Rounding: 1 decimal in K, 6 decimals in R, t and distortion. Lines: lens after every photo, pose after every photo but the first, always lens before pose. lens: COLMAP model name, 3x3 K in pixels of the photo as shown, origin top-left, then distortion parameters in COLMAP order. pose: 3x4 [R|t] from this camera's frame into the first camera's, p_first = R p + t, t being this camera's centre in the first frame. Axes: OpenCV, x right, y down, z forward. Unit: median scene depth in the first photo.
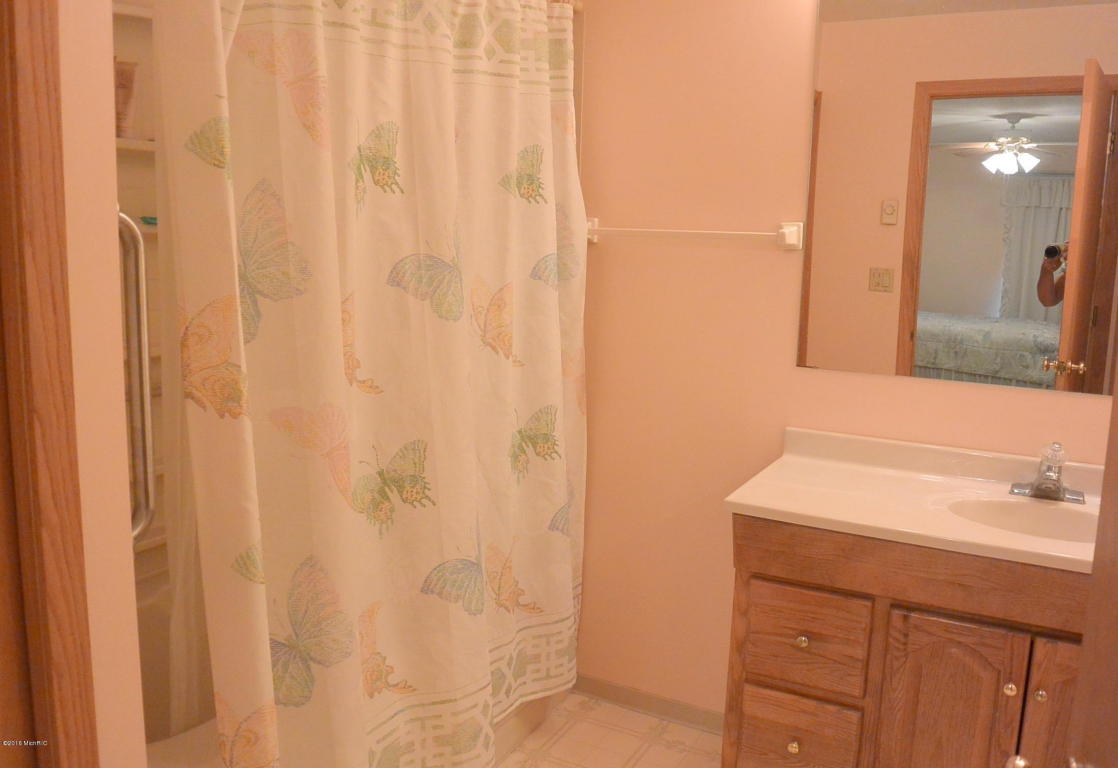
lens RADIAL K [[912.0, 0, 558.1], [0, 912.0, 384.2], [0, 0, 1]] dist [-0.102800, -0.005285]
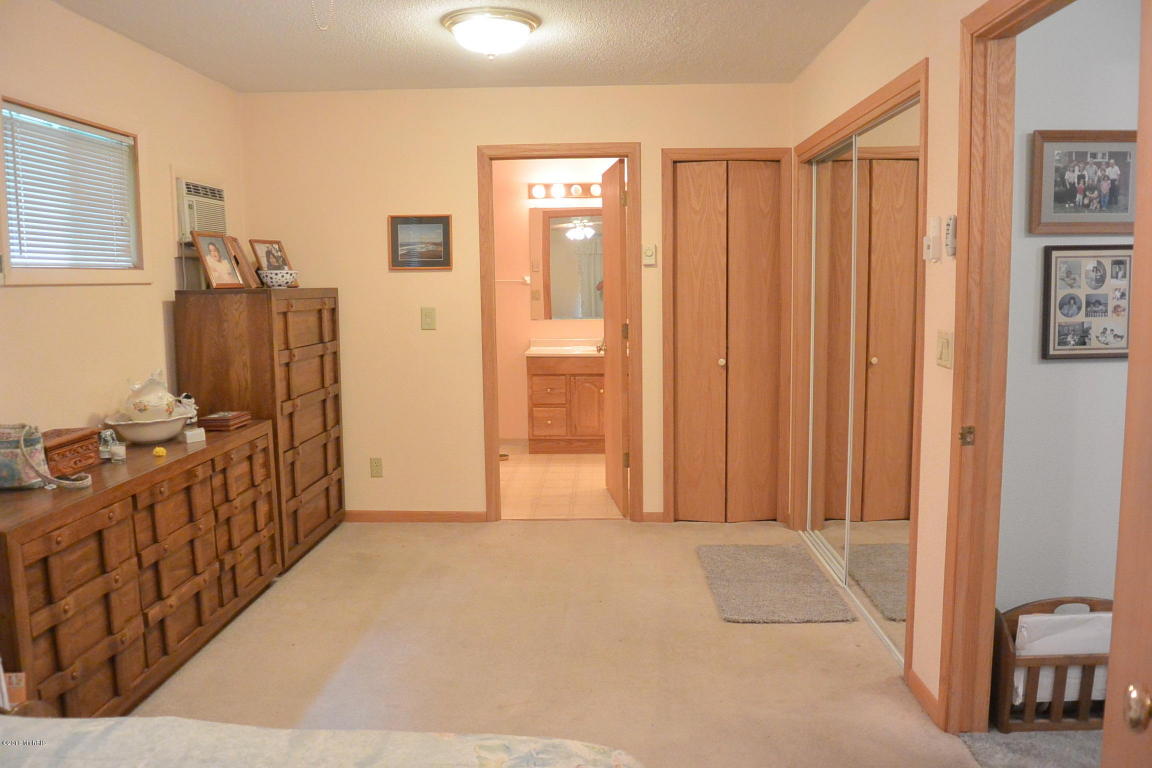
lens RADIAL K [[890.0, 0, 576.6], [0, 890.0, 383.4], [0, 0, 1]] dist [-0.076956, 0.020198]
pose [[0.891990, -0.089396, 0.443129, -1.172398], [0.106567, 0.994208, -0.013943, 0.305101], [-0.439315, 0.059659, 0.896350, -2.194148]]
